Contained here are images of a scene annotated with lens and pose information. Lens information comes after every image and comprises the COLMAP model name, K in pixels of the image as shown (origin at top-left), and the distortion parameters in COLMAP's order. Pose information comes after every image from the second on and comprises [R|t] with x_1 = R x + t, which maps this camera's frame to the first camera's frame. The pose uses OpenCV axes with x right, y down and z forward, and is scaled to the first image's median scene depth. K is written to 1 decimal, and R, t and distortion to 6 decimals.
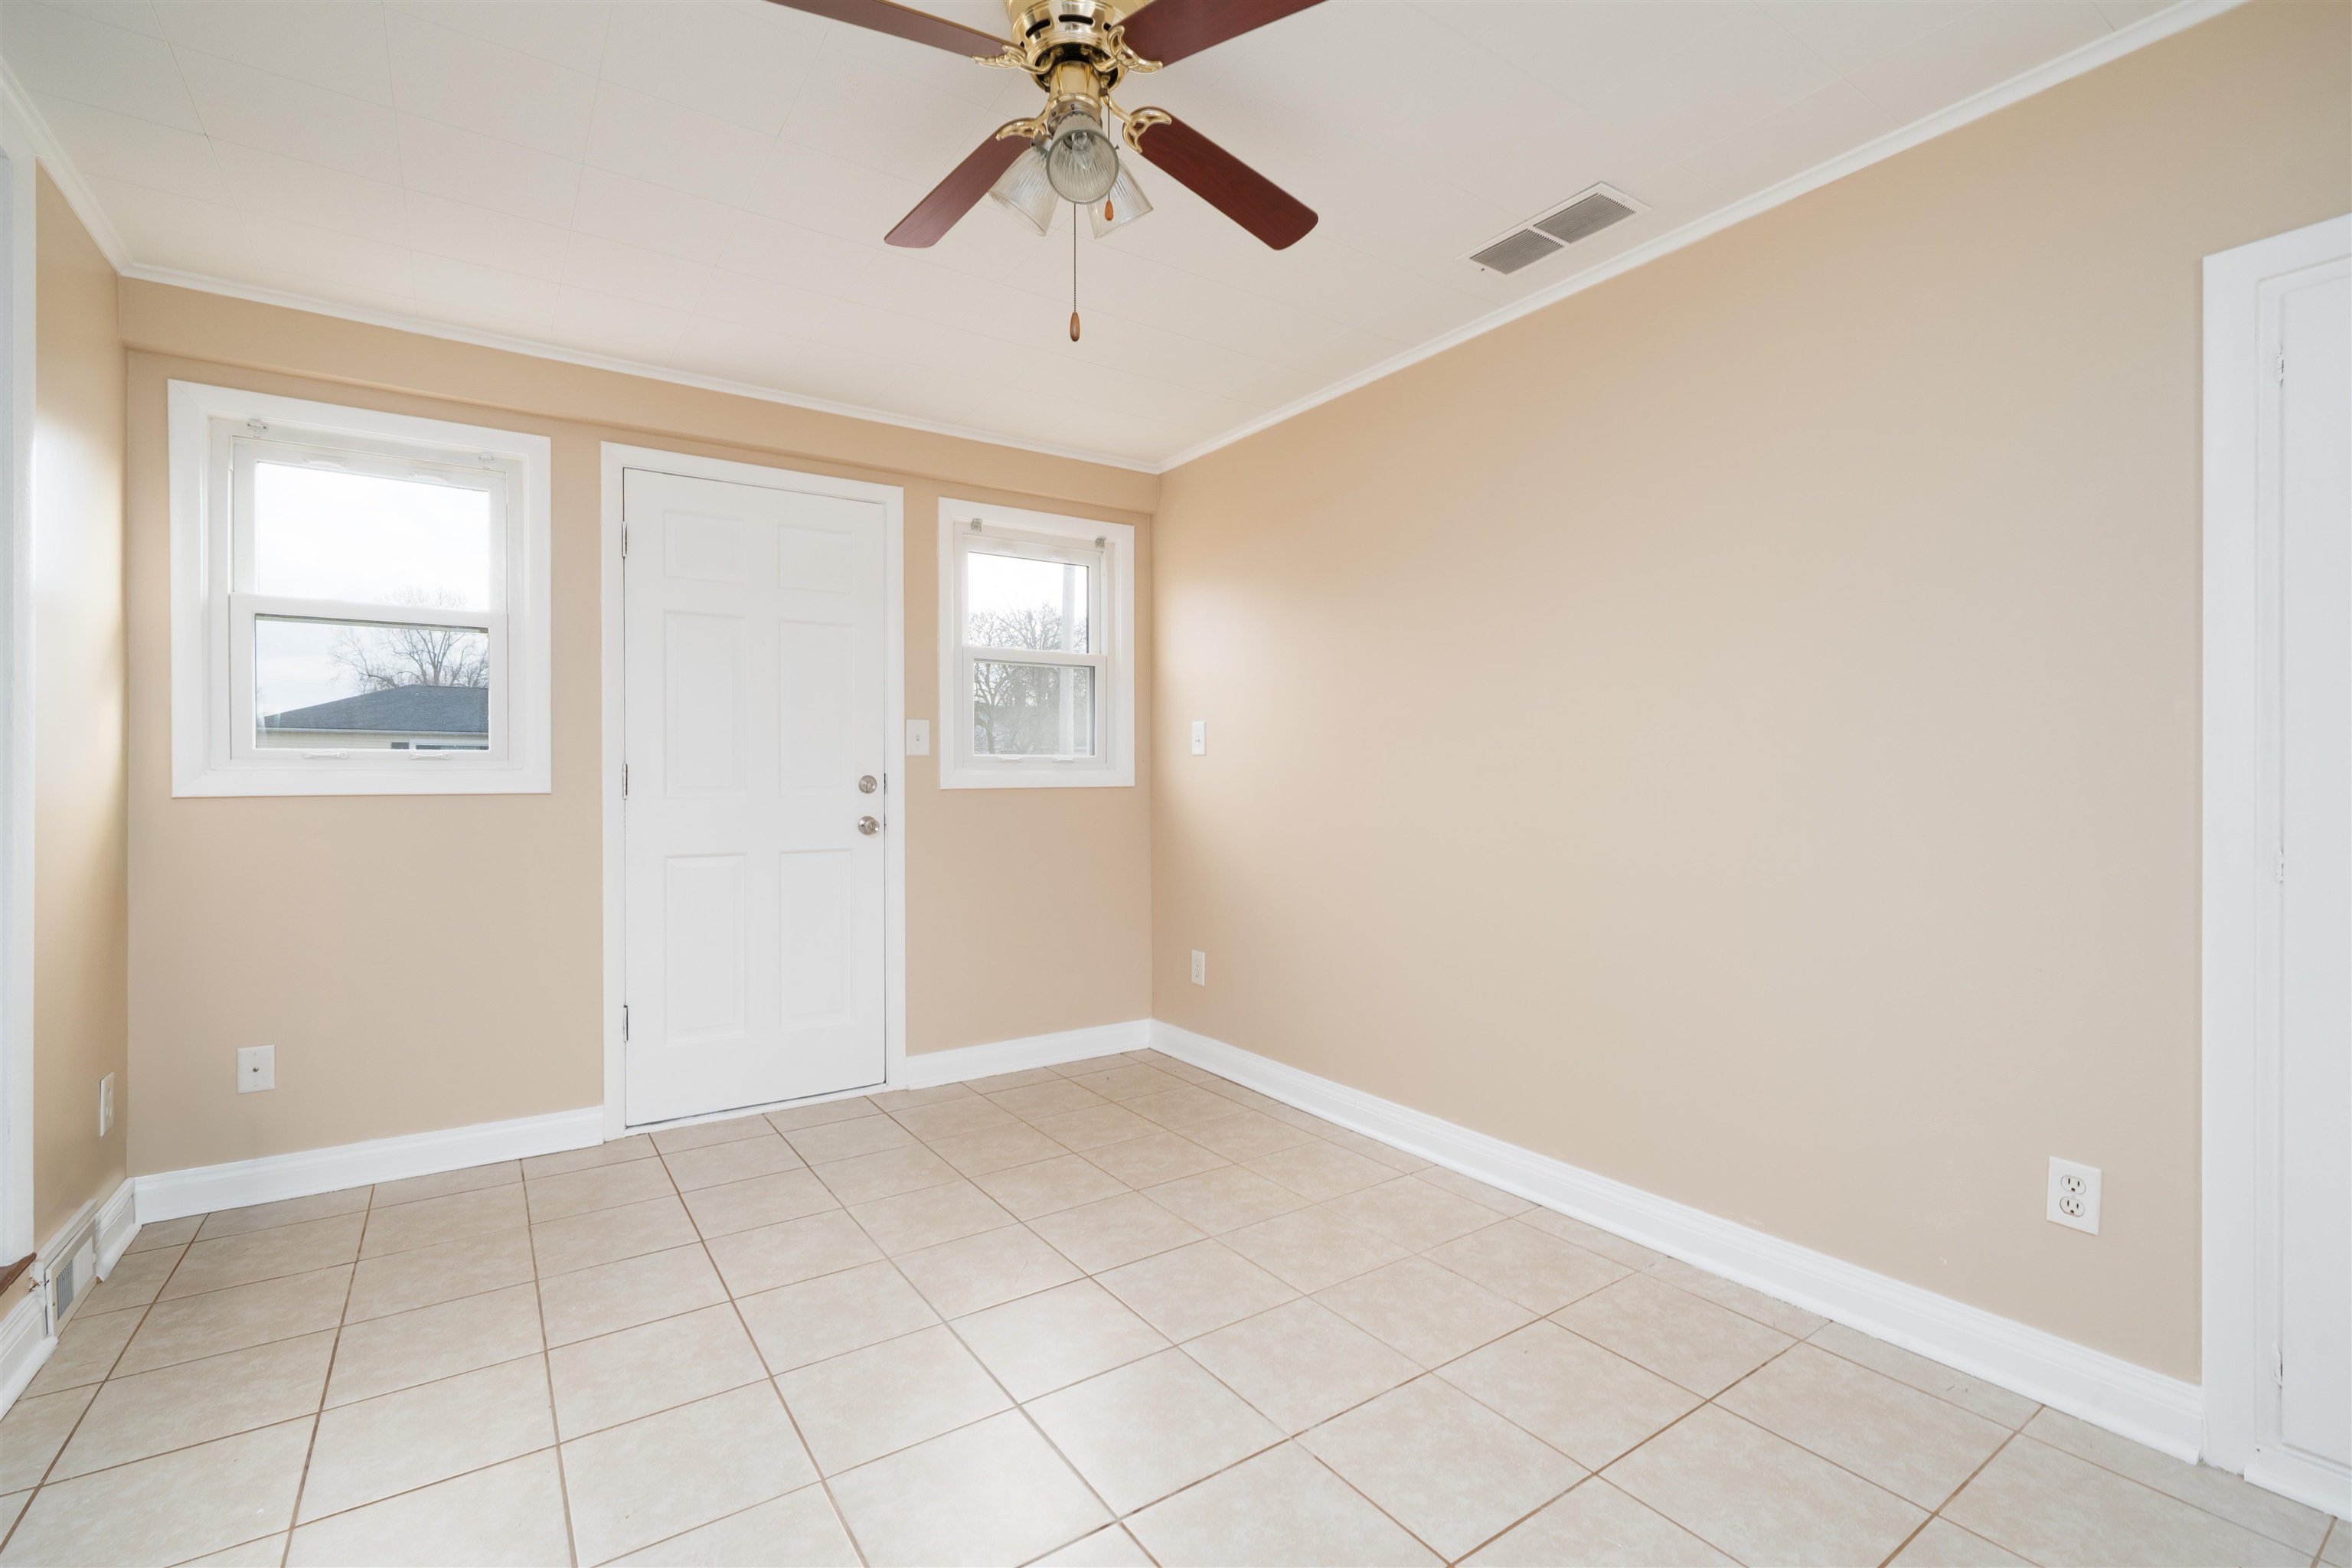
lens RADIAL K [[1026.2, 0, 1161.9], [0, 1026.2, 786.4], [0, 0, 1]] dist [0.001135, 0.000453]
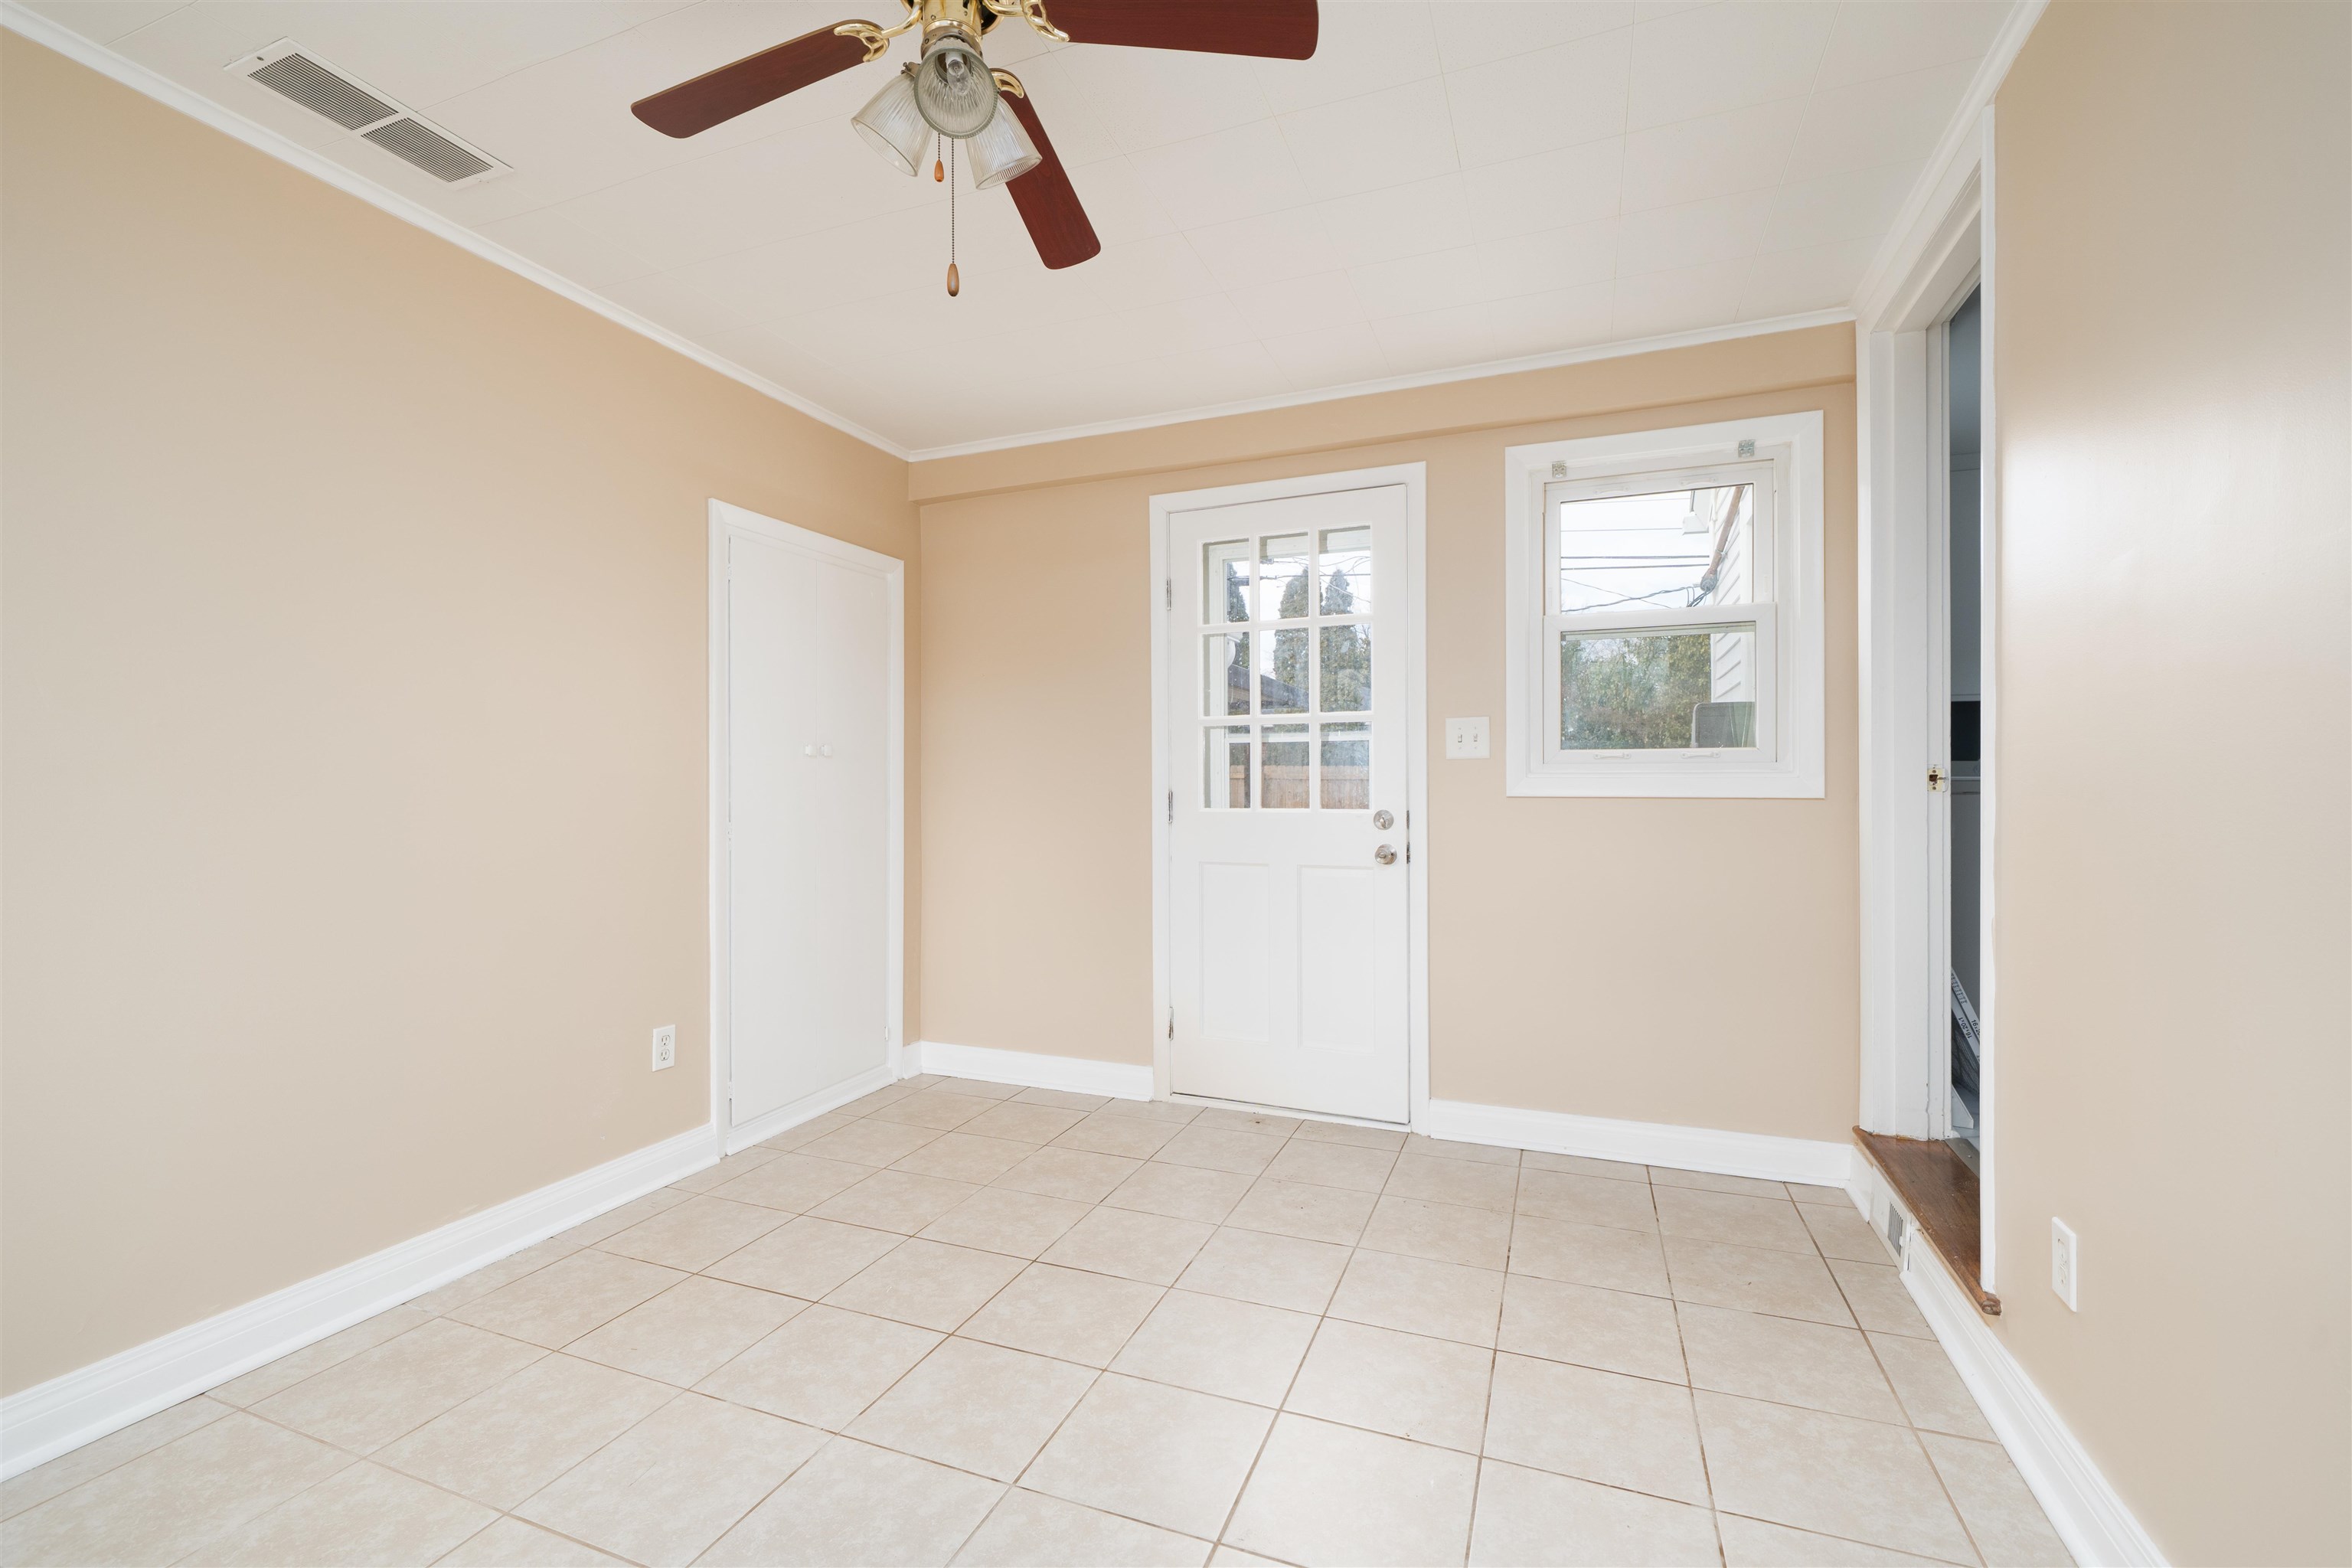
lens RADIAL K [[1026.2, 0, 1161.9], [0, 1026.2, 786.4], [0, 0, 1]] dist [0.001135, 0.000453]
pose [[-0.558809, 0.000473, 0.829296, -0.770589], [0.009573, 0.999937, 0.005881, -0.007010], [-0.829241, 0.011225, -0.558778, 1.115492]]
